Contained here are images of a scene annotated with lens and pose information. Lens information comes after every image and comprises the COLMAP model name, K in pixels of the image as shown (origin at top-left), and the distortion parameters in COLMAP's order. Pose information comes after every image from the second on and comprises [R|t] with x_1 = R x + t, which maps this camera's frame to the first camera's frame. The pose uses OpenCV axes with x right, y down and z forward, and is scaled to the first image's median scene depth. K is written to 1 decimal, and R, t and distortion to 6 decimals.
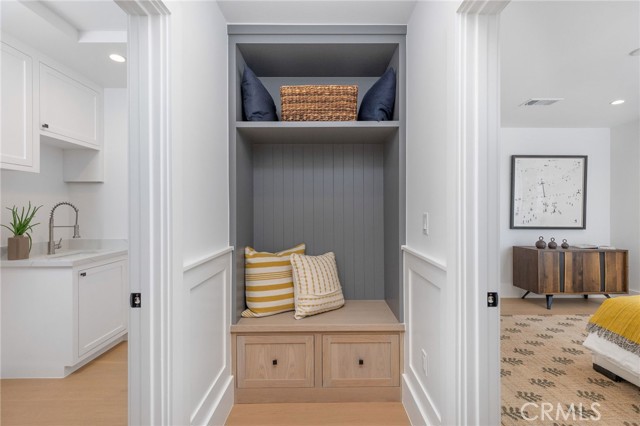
lens RADIAL K [[288.4, 0, 322.4], [0, 288.4, 211.1], [0, 0, 1]] dist [0.005828, -0.000504]
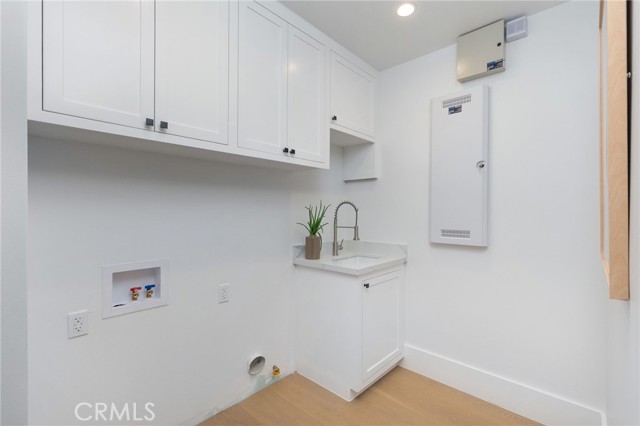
lens RADIAL K [[288.4, 0, 319.7], [0, 288.4, 209.3], [0, 0, 1]] dist [0.005828, -0.000504]
pose [[0.727196, 0.001322, -0.686428, -0.343706], [-0.004064, 0.999989, -0.002380, -0.001914], [0.686418, 0.004520, 0.727193, 0.289108]]
